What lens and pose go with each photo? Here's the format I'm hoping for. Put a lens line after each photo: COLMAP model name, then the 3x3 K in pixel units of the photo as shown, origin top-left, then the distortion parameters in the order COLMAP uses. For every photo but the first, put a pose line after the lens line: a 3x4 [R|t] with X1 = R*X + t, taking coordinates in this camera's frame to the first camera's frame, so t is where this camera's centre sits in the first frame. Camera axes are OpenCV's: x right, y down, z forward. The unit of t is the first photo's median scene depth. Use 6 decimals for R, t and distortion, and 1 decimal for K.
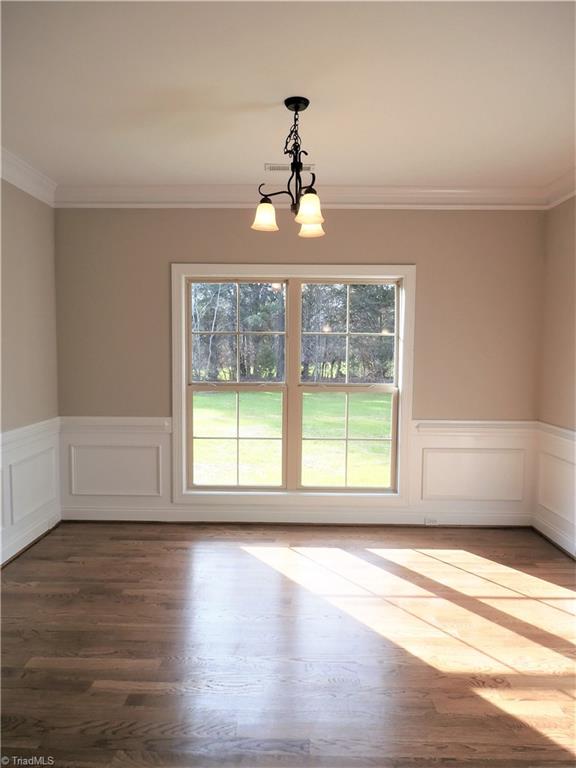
lens RADIAL K [[542.8, 0, 283.4], [0, 542.8, 387.5], [0, 0, 1]] dist [-0.009445, -0.004087]
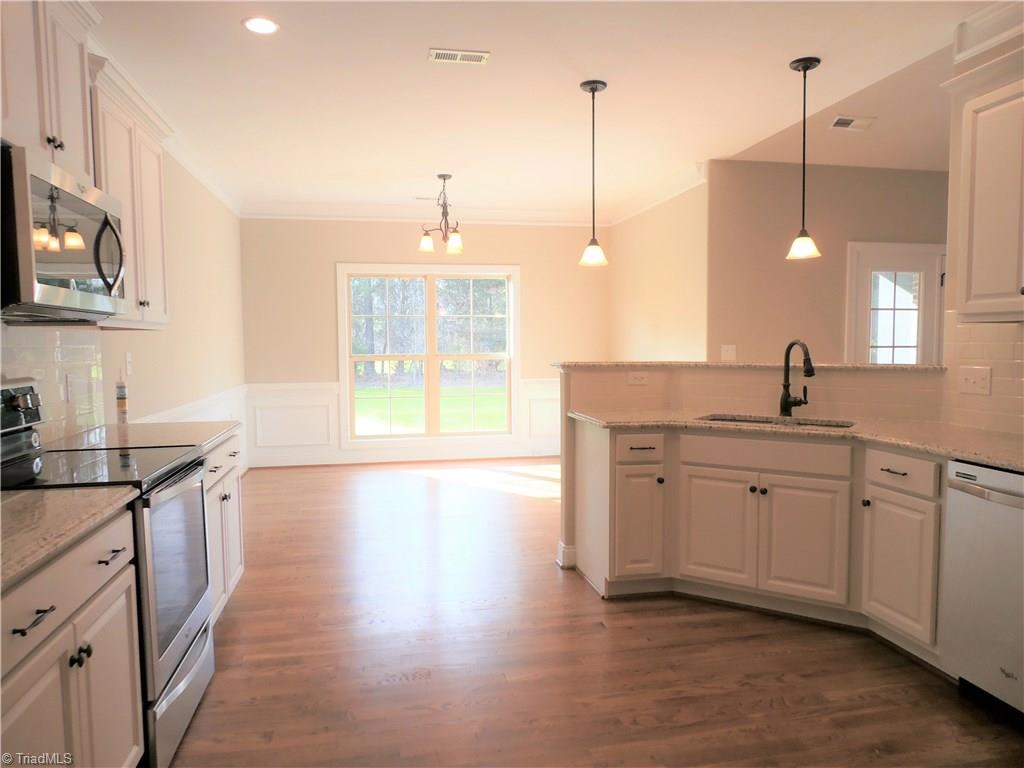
lens RADIAL K [[723.8, 0, 527.0], [0, 723.8, 389.1], [0, 0, 1]] dist [-0.009445, -0.004087]
pose [[0.973501, -0.031800, 0.226461, -0.163930], [0.032108, 0.999482, 0.002325, 0.084035], [-0.226417, 0.005008, 0.974018, -0.789548]]
